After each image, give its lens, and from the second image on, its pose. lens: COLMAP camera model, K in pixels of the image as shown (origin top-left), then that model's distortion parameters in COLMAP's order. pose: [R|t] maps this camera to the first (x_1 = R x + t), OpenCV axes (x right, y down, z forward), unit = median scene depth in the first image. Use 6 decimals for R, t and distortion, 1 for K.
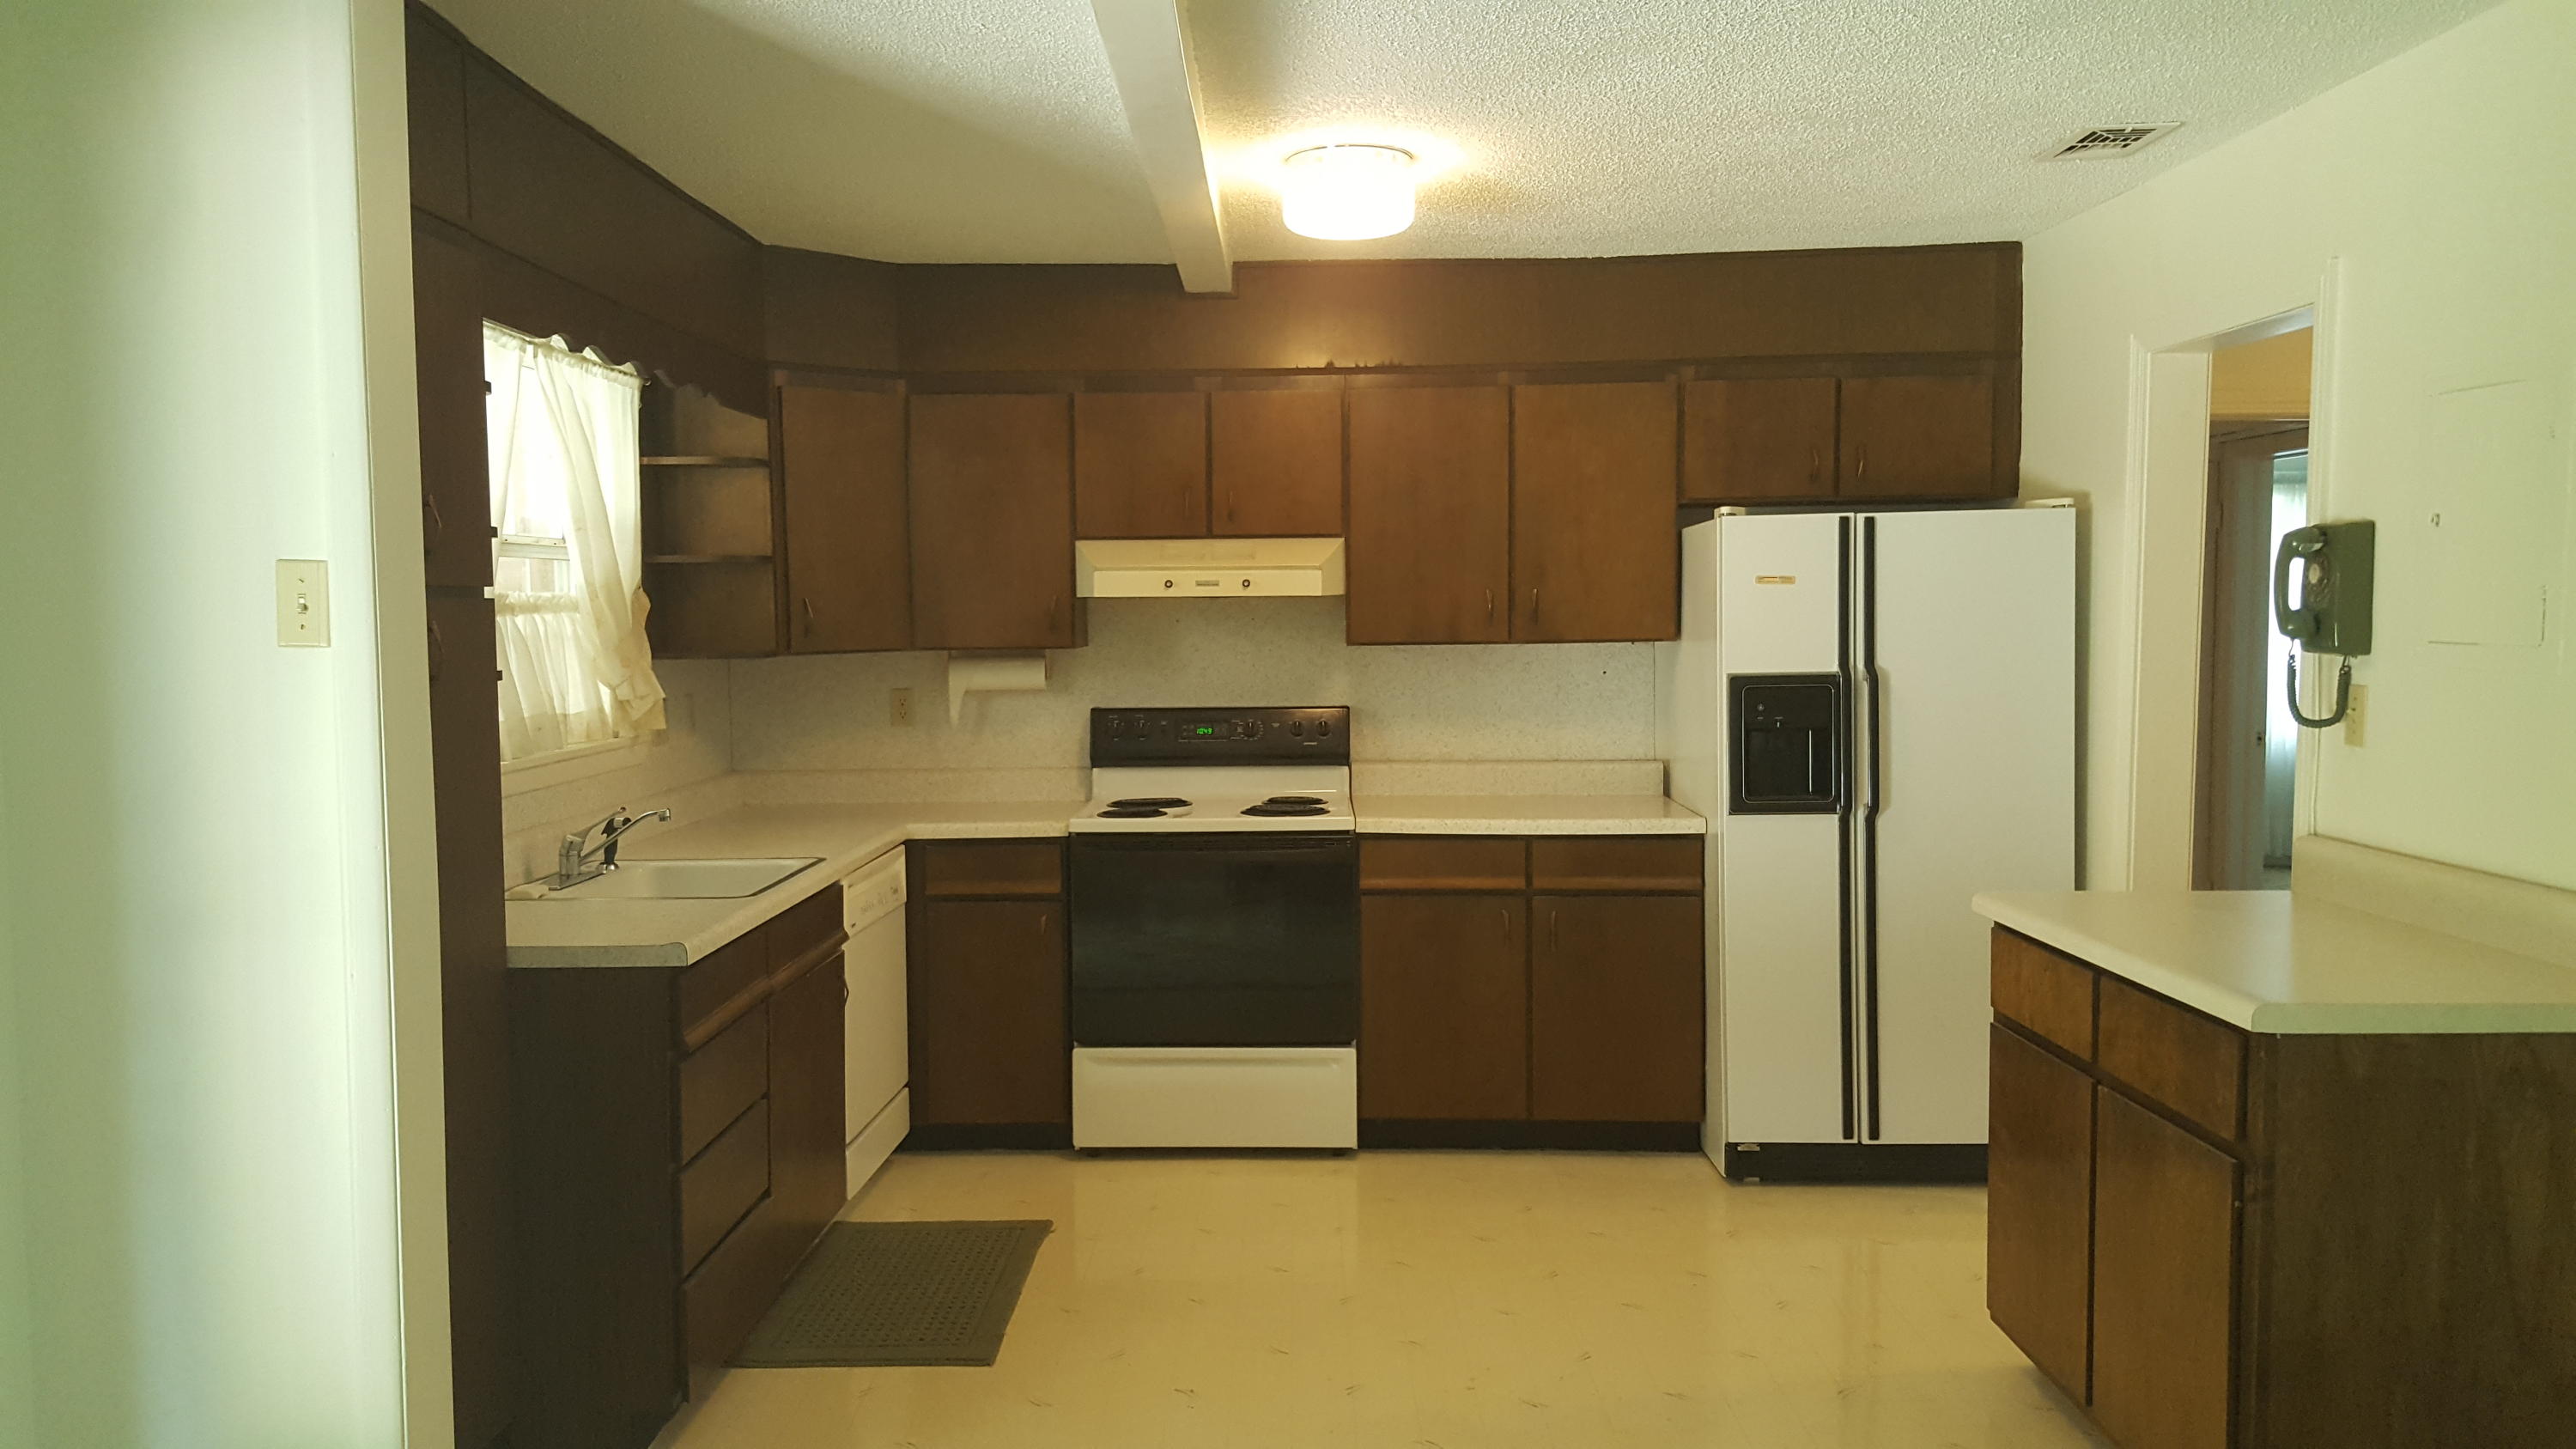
lens RADIAL K [[1905.9, 0, 1288.0], [0, 1905.9, 724.5], [0, 0, 1]] dist [0.095746, -0.000843]
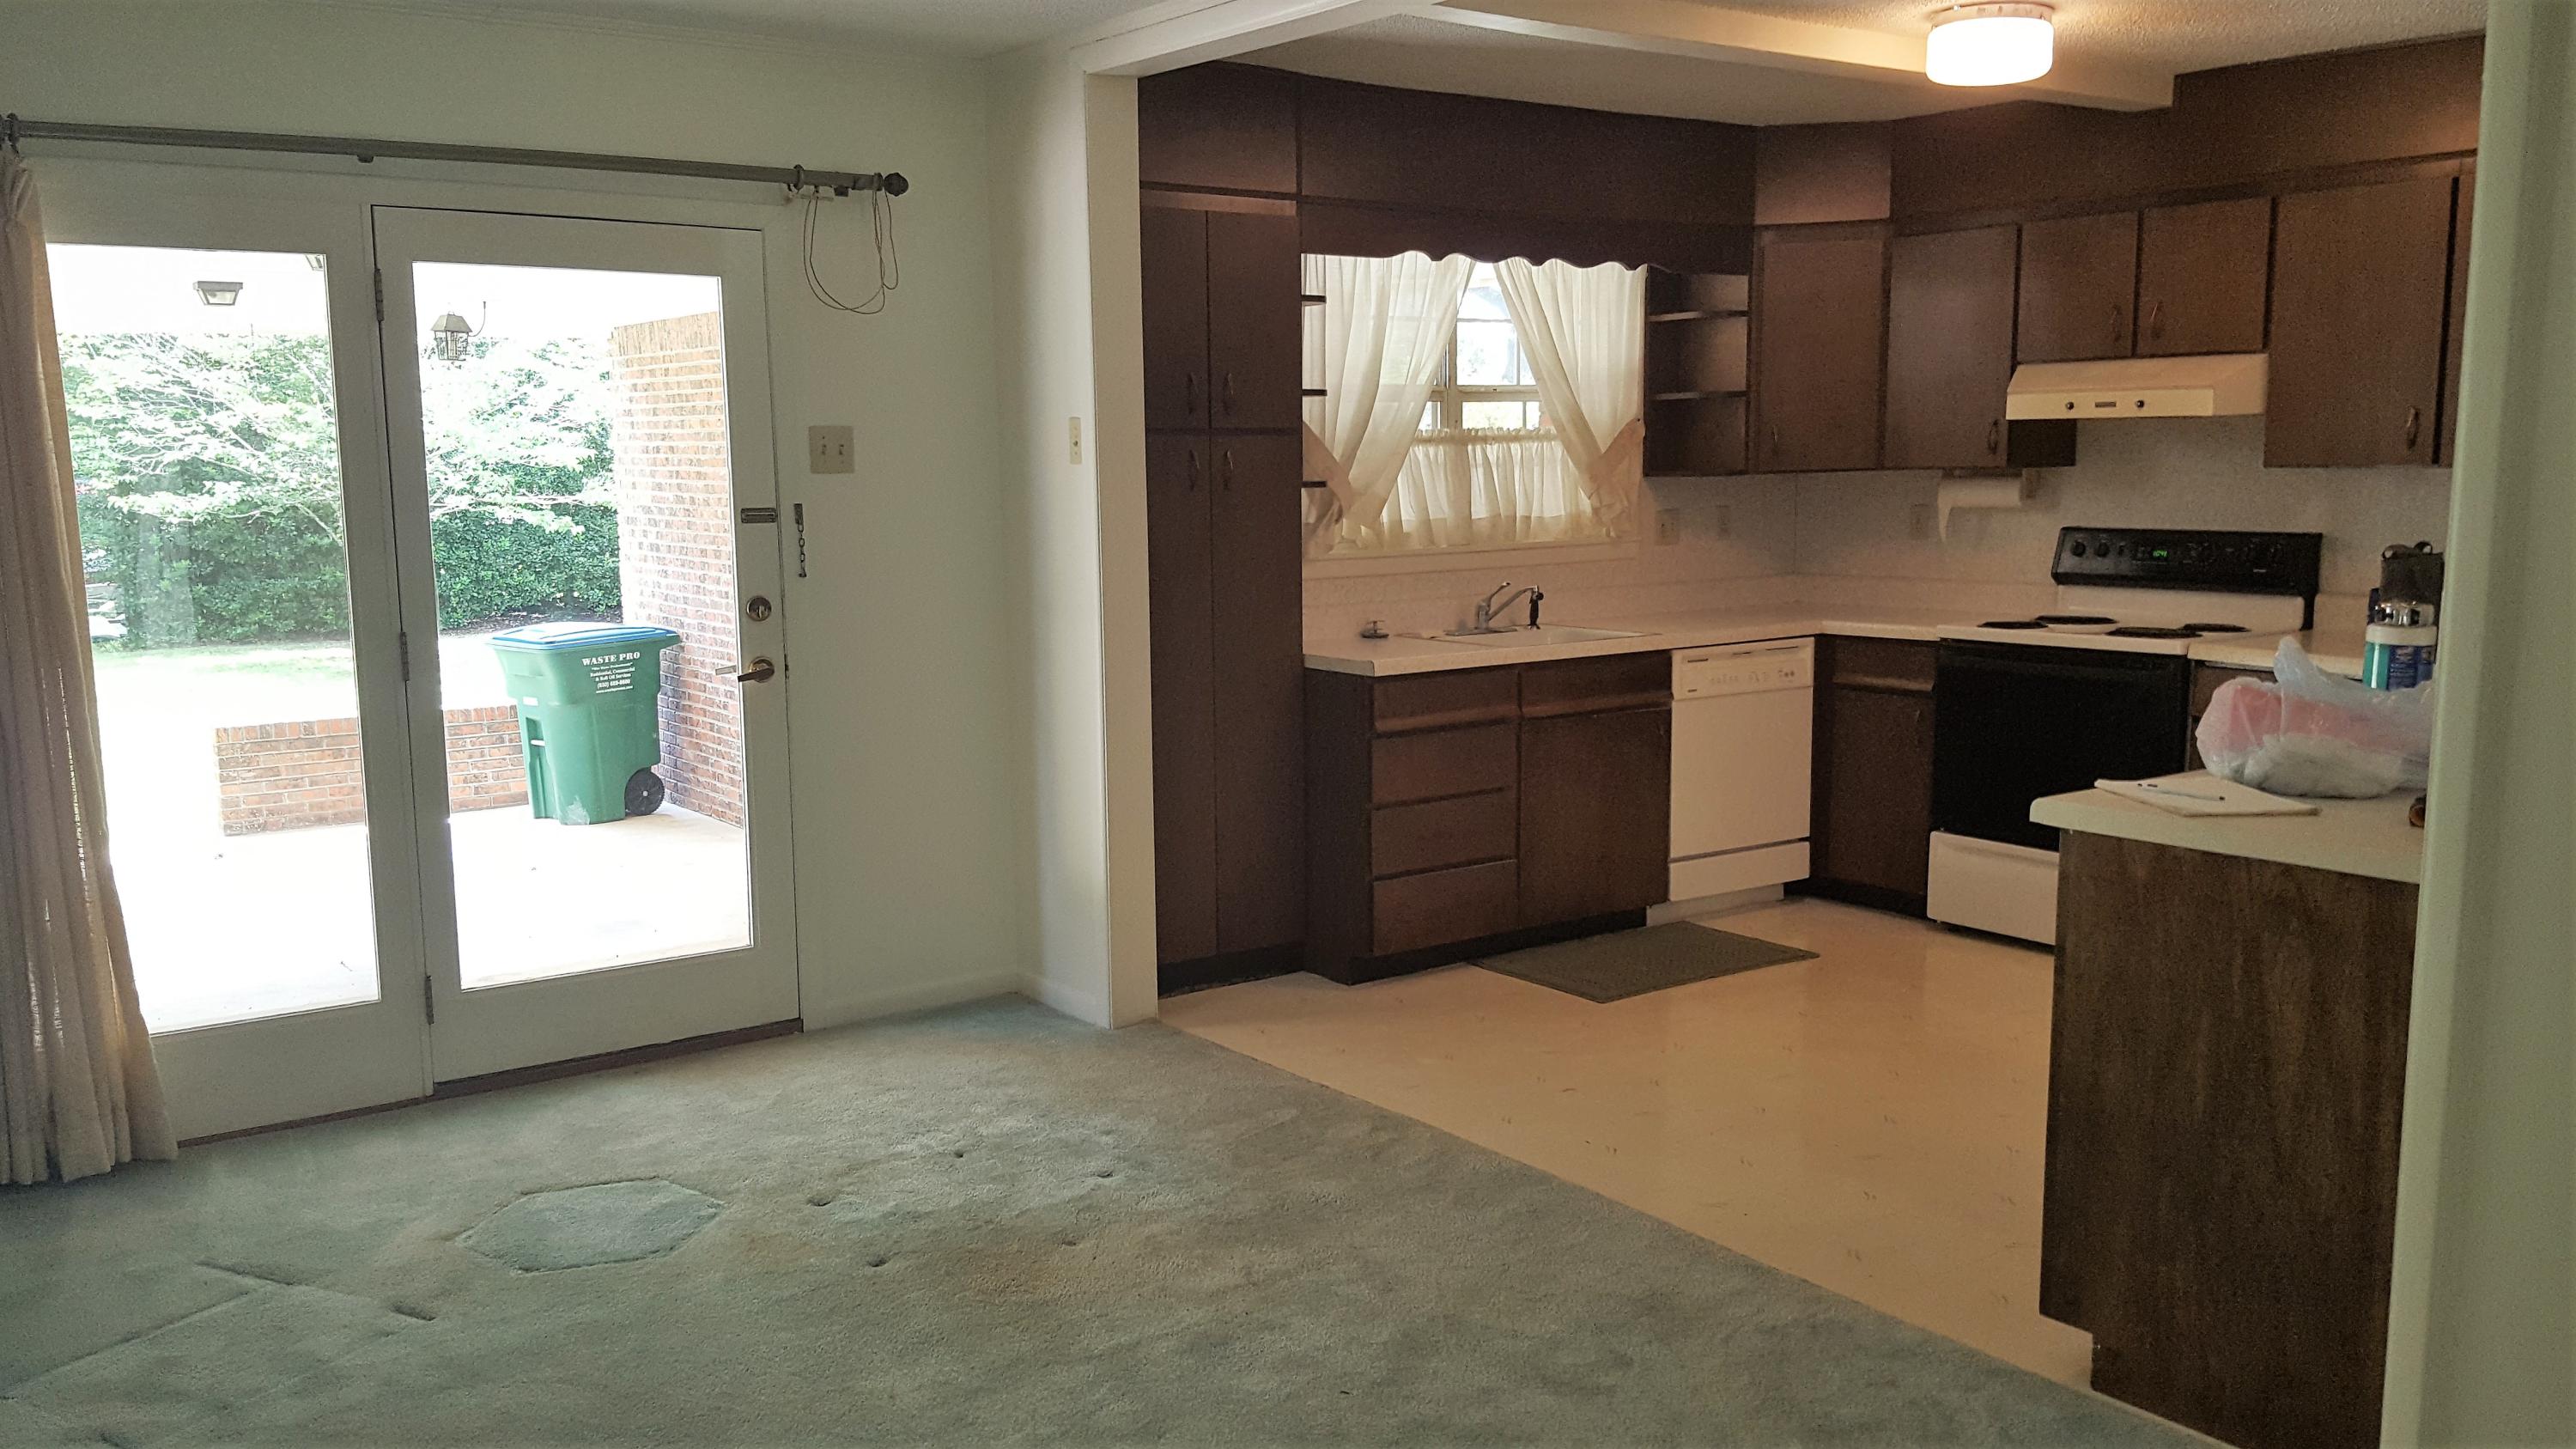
lens RADIAL K [[2070.1, 0, 1287.6], [0, 2070.1, 755.8], [0, 0, 1]] dist [0.162323, -0.261020]
pose [[0.592461, 0.119725, -0.796653, 0.618662], [-0.041797, 0.992131, 0.118019, -0.002913], [0.804514, -0.036624, 0.592803, -0.026512]]
